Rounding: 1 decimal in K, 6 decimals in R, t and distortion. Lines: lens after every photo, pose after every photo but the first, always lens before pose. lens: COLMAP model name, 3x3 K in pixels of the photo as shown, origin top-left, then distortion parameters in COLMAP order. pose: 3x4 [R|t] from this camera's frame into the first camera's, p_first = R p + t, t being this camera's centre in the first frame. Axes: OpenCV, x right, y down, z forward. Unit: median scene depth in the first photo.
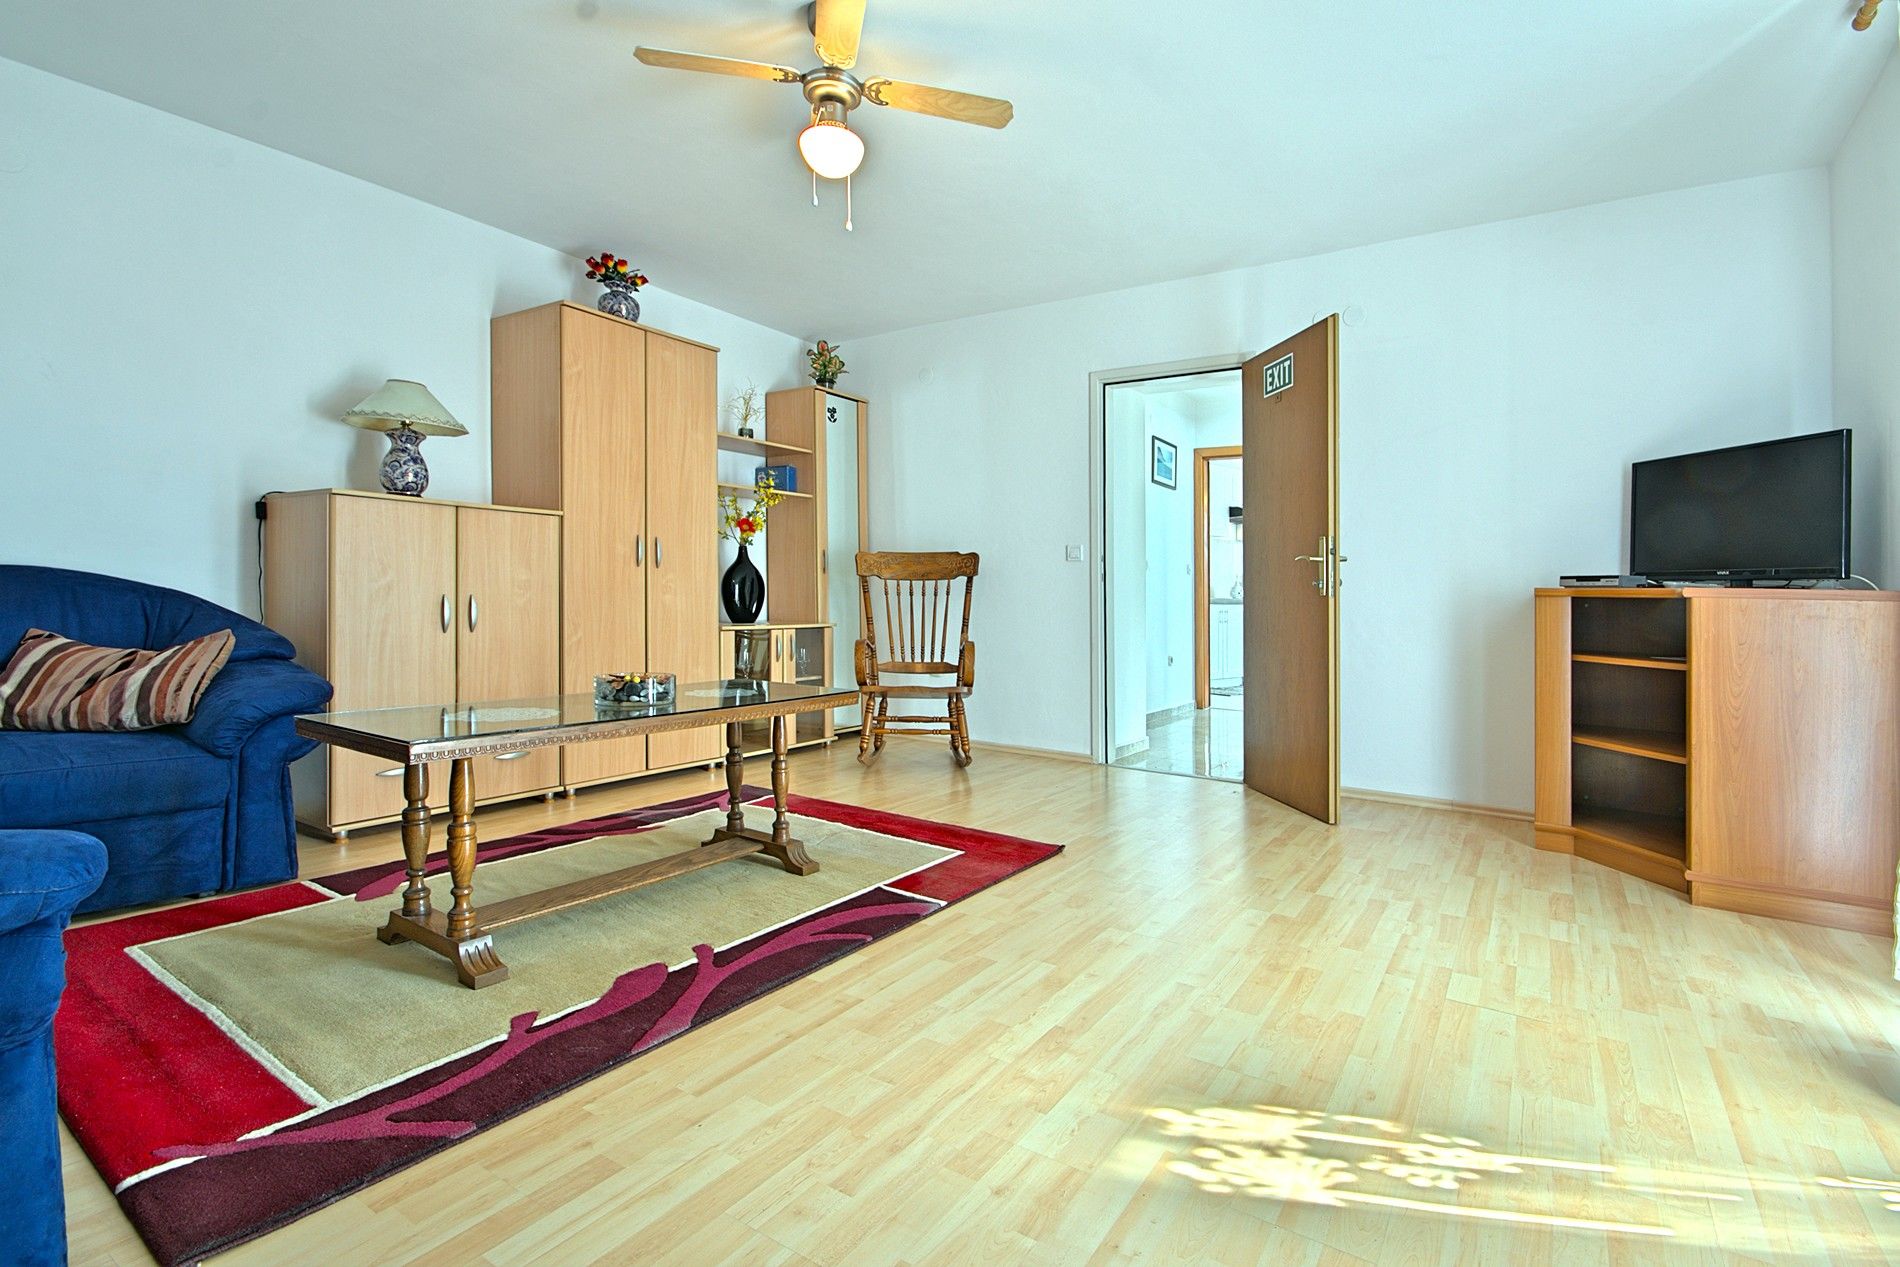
lens RADIAL K [[879.1, 0, 1047.5], [0, 879.1, 597.8], [0, 0, 1]] dist [0.010193, -0.010551]
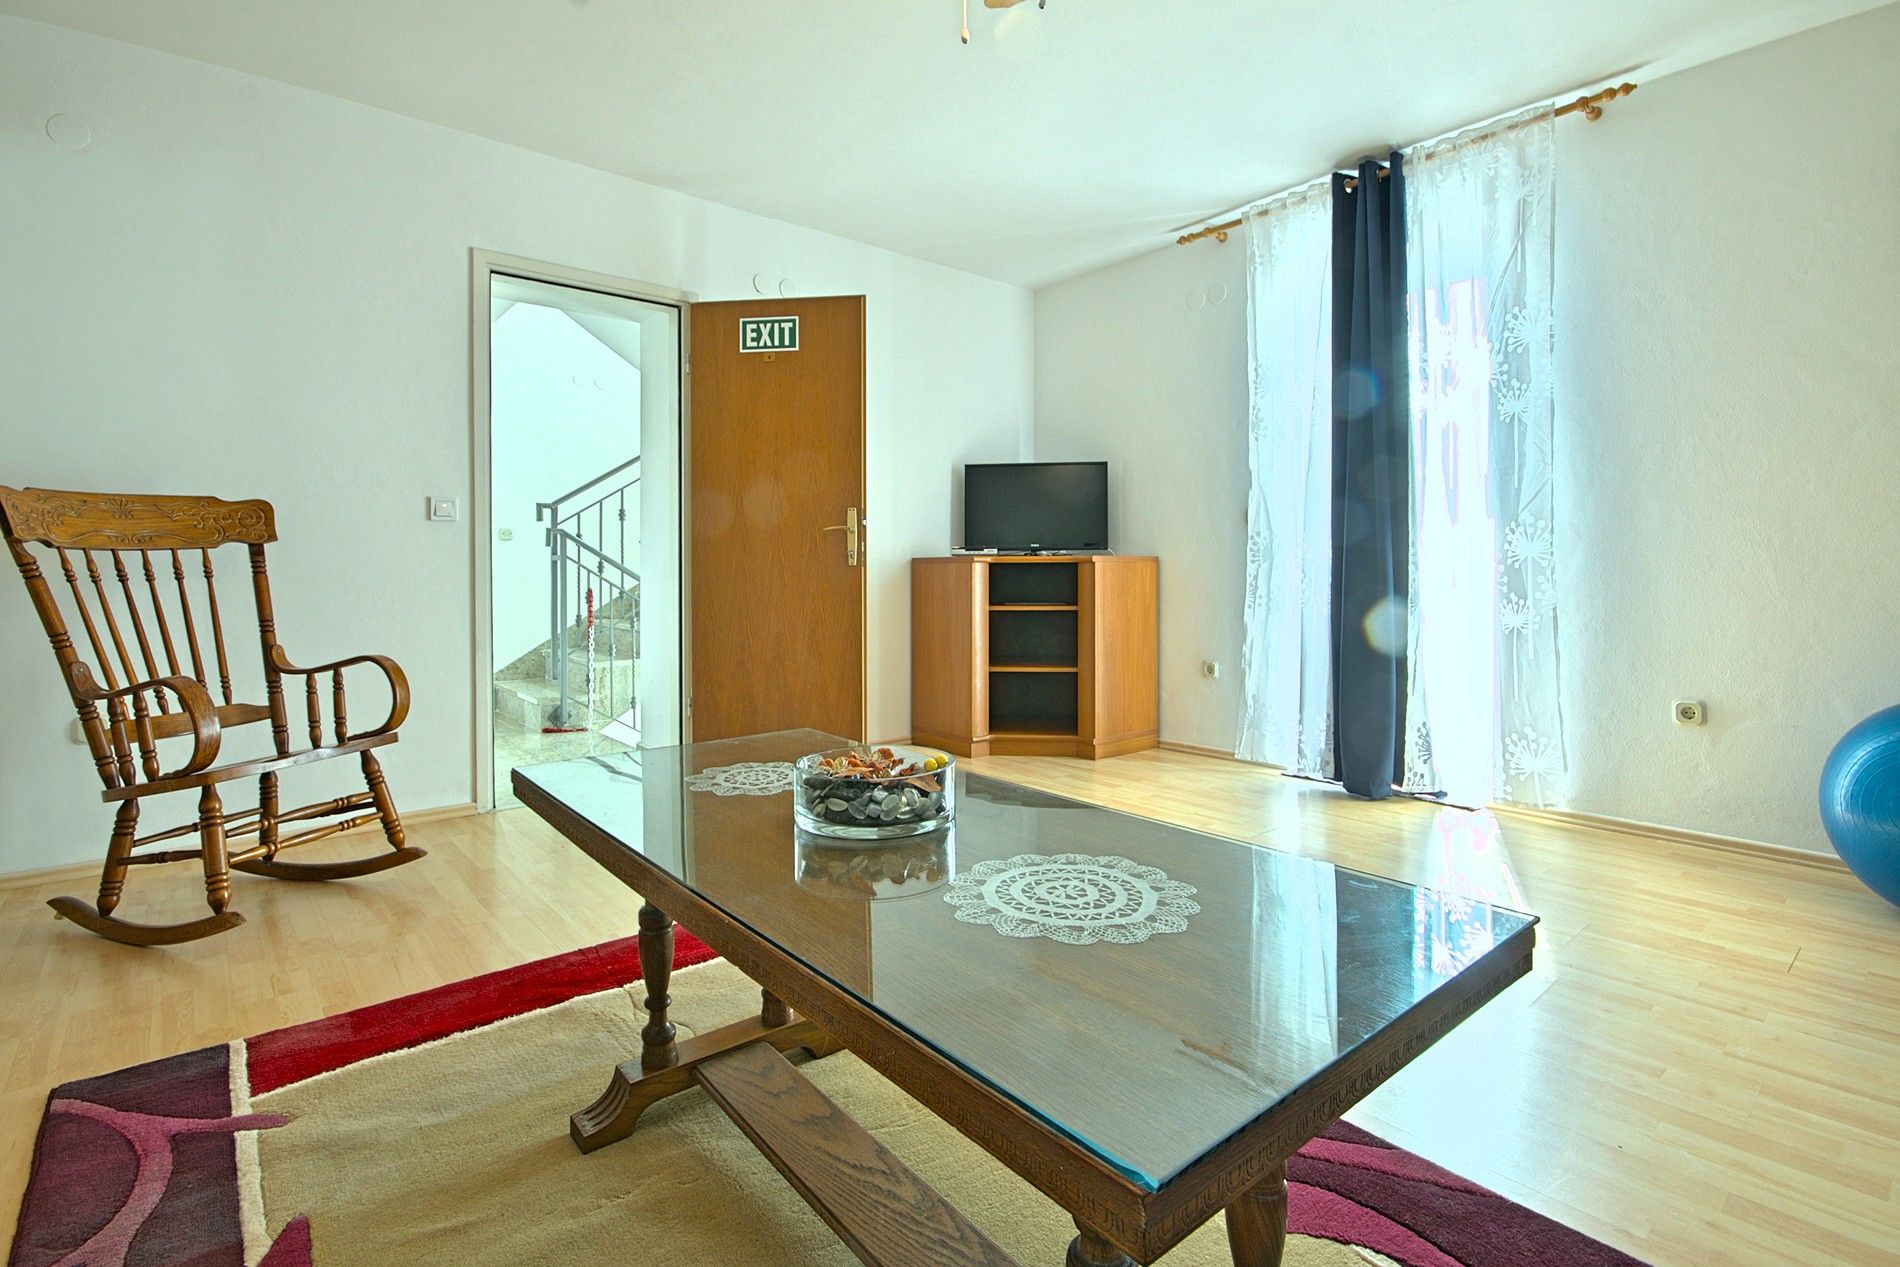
lens RADIAL K [[890.4, 0, 901.5], [0, 890.4, 569.0], [0, 0, 1]] dist [0.002761, 0.000130]
pose [[0.351131, -0.021642, 0.936076, -0.766229], [0.015940, 0.999726, 0.017135, -0.018272], [-0.936191, 0.008904, 0.351380, 0.694454]]
